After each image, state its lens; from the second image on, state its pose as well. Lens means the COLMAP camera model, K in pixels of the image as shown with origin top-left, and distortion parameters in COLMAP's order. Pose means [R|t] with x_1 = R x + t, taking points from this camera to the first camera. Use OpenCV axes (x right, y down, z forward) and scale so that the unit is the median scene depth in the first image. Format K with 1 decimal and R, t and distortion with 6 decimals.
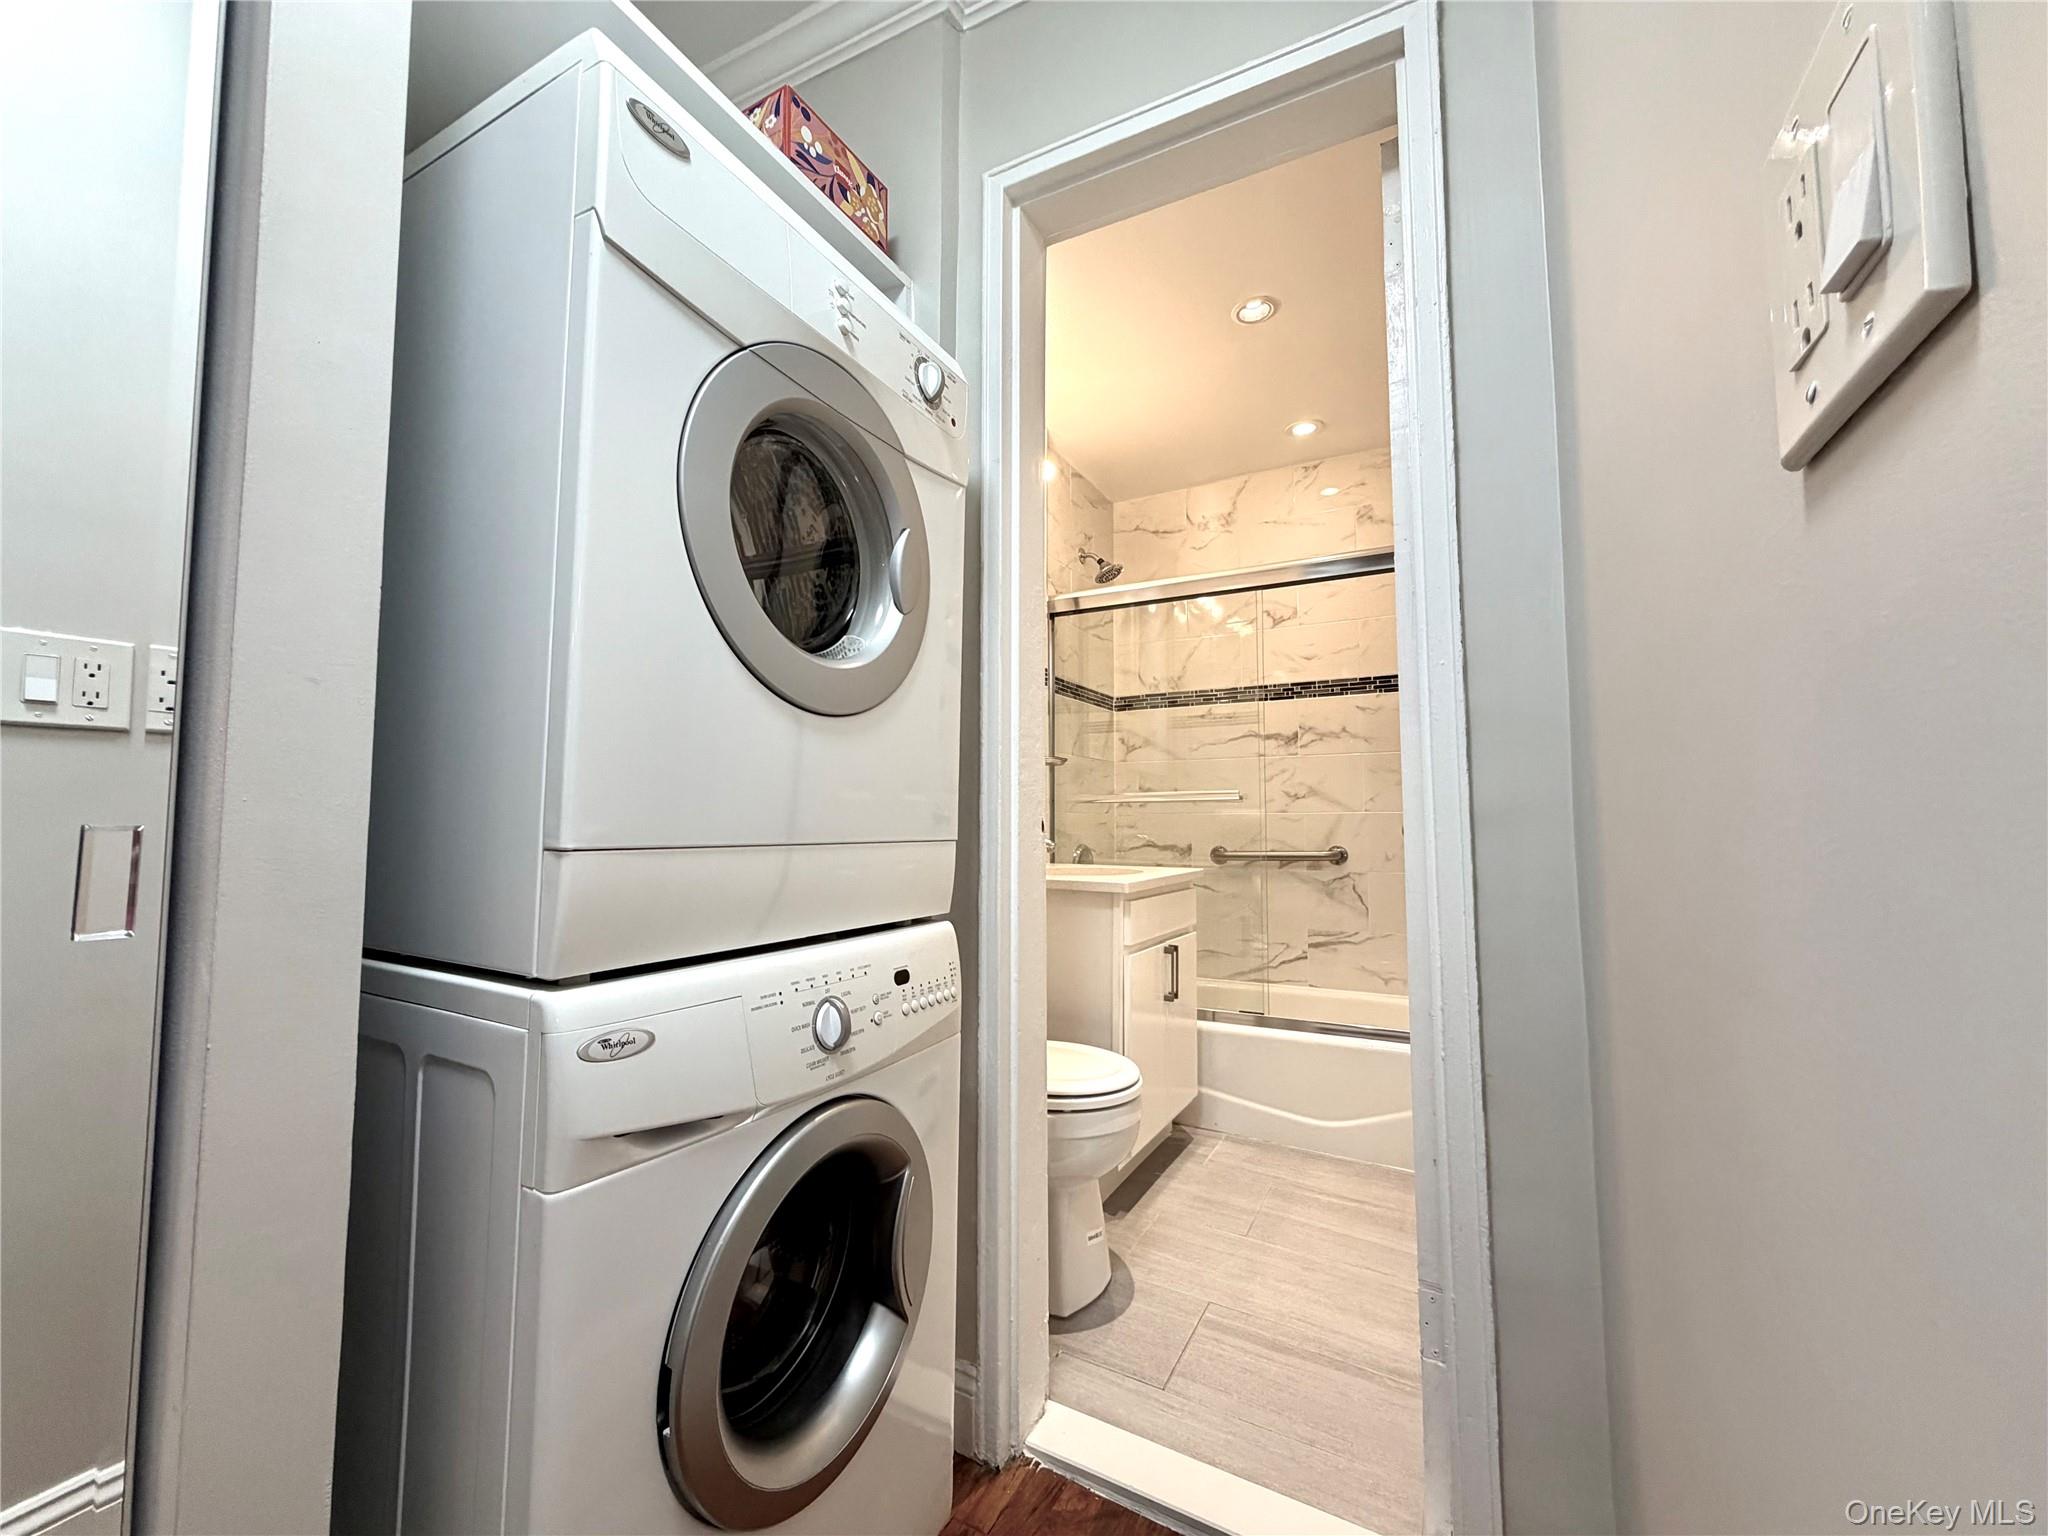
lens RADIAL K [[811.1, 0, 1018.5], [0, 811.1, 771.6], [0, 0, 1]] dist [-0.001081, -0.000083]
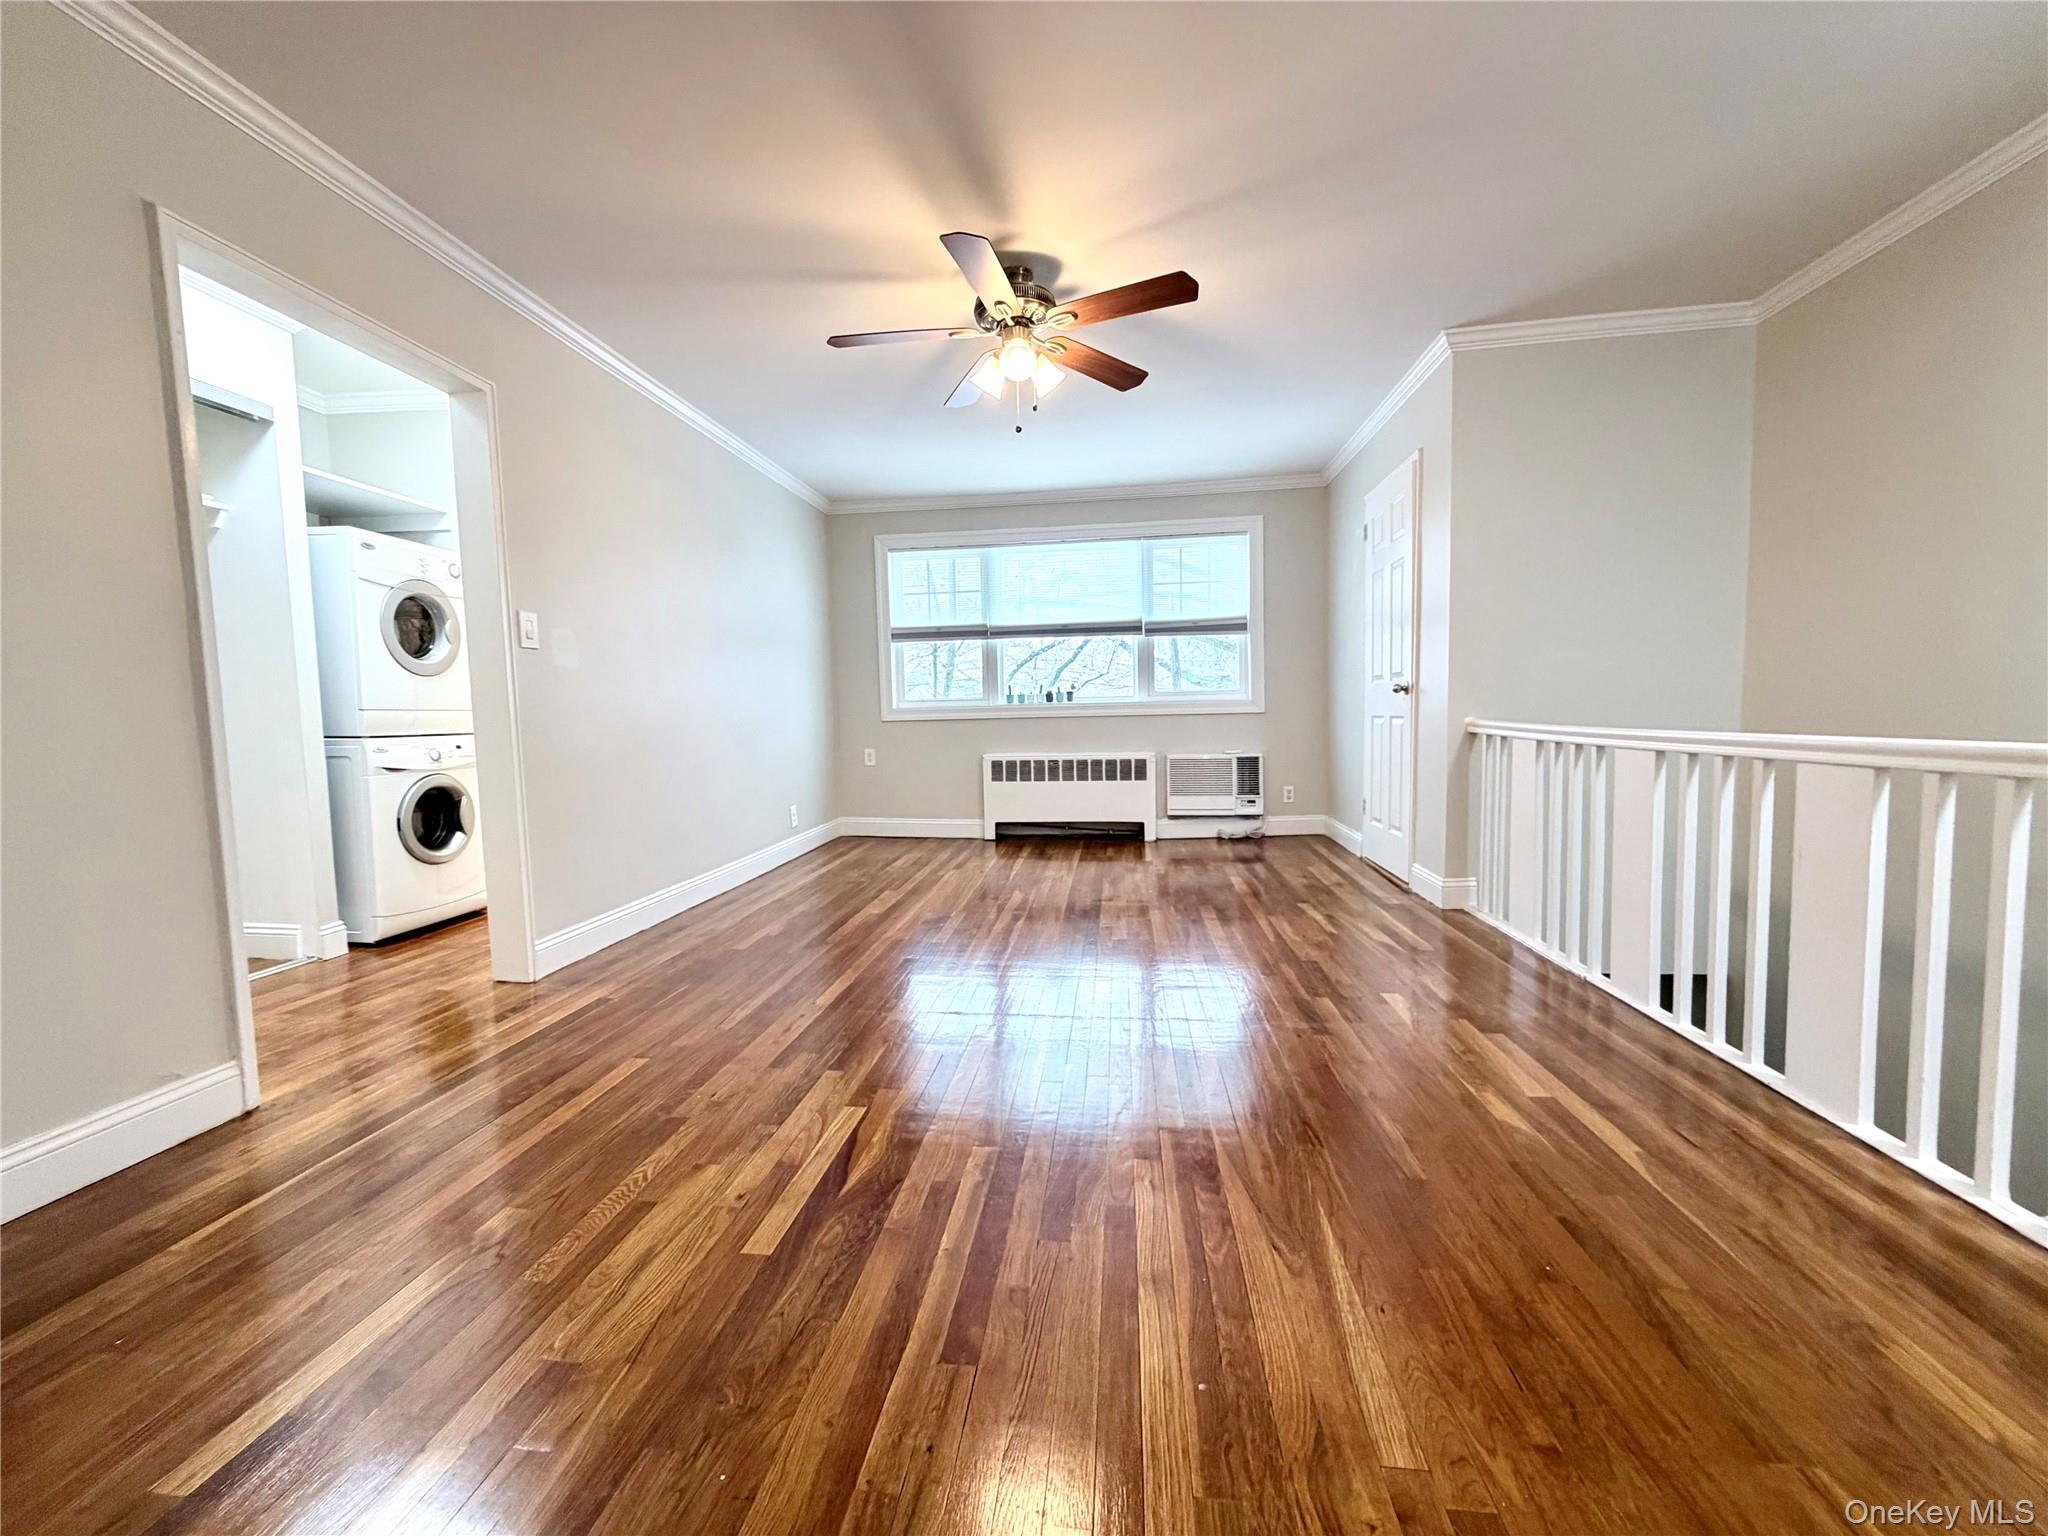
lens RADIAL K [[811.1, 0, 1018.5], [0, 811.1, 771.6], [0, 0, 1]] dist [-0.001081, -0.000083]
pose [[0.930585, -0.043699, 0.363458, 0.875803], [-0.005052, 0.991222, 0.132112, -0.132950], [-0.366041, -0.124778, 0.922196, -3.318580]]
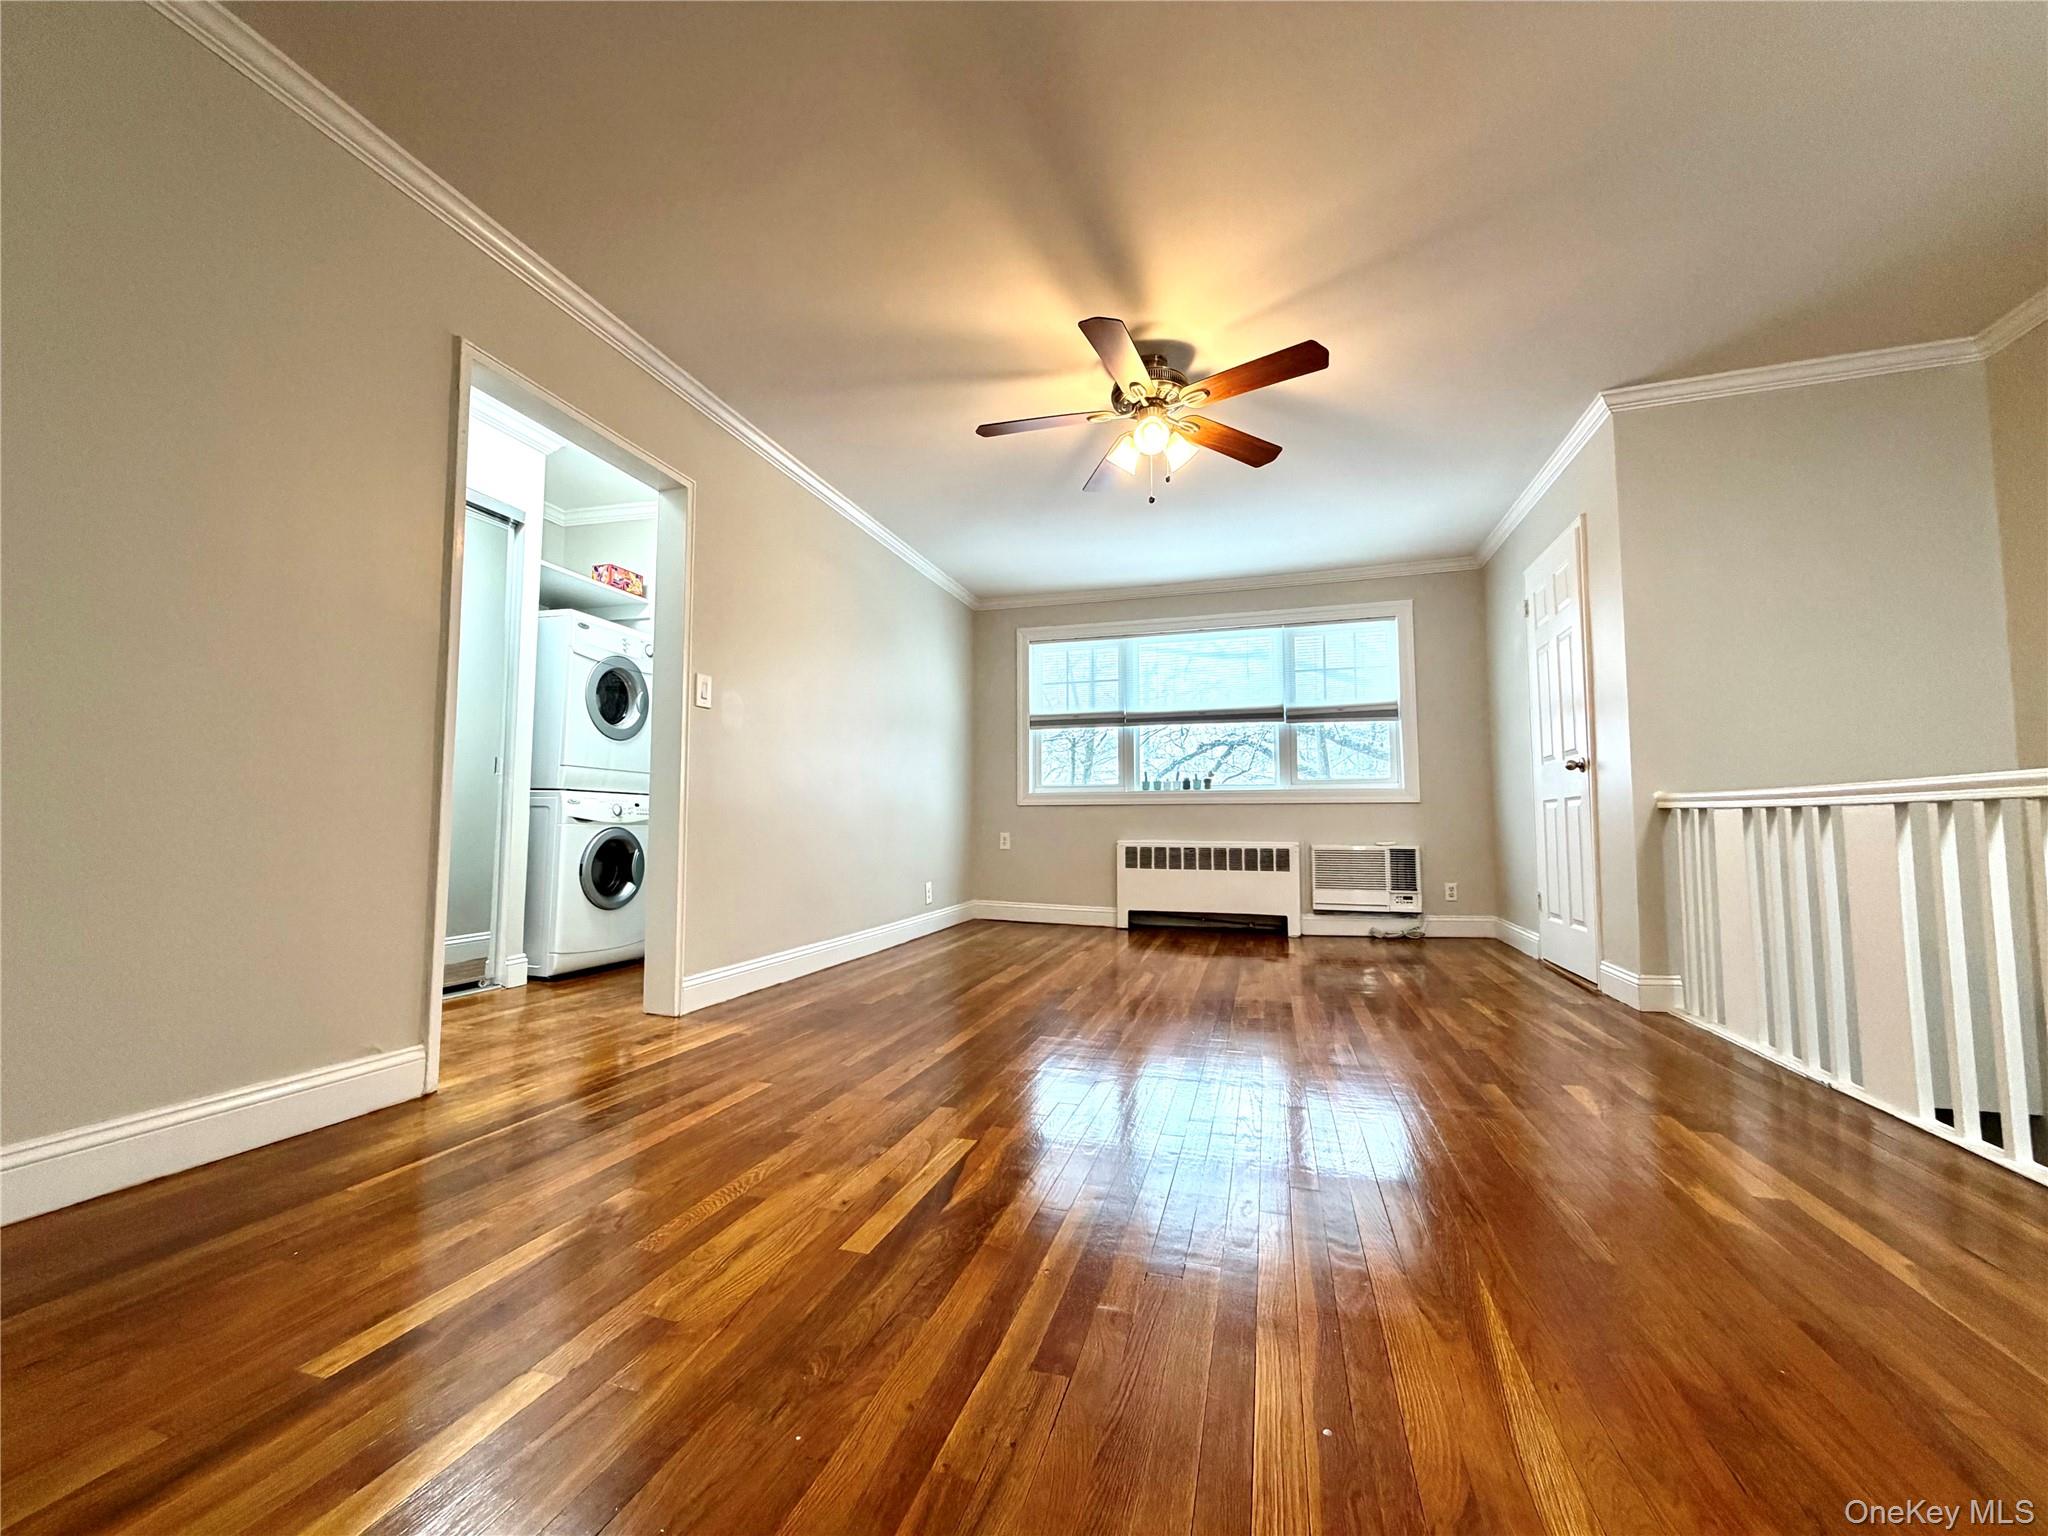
lens RADIAL K [[814.6, 0, 1018.3], [0, 814.6, 771.9], [0, 0, 1]] dist [0.000251, -0.000153]
pose [[0.979683, 0.019677, 0.199586, 0.908366], [-0.018998, 0.999805, -0.005315, 0.074862], [-0.199652, 0.001415, 0.979866, -3.368460]]
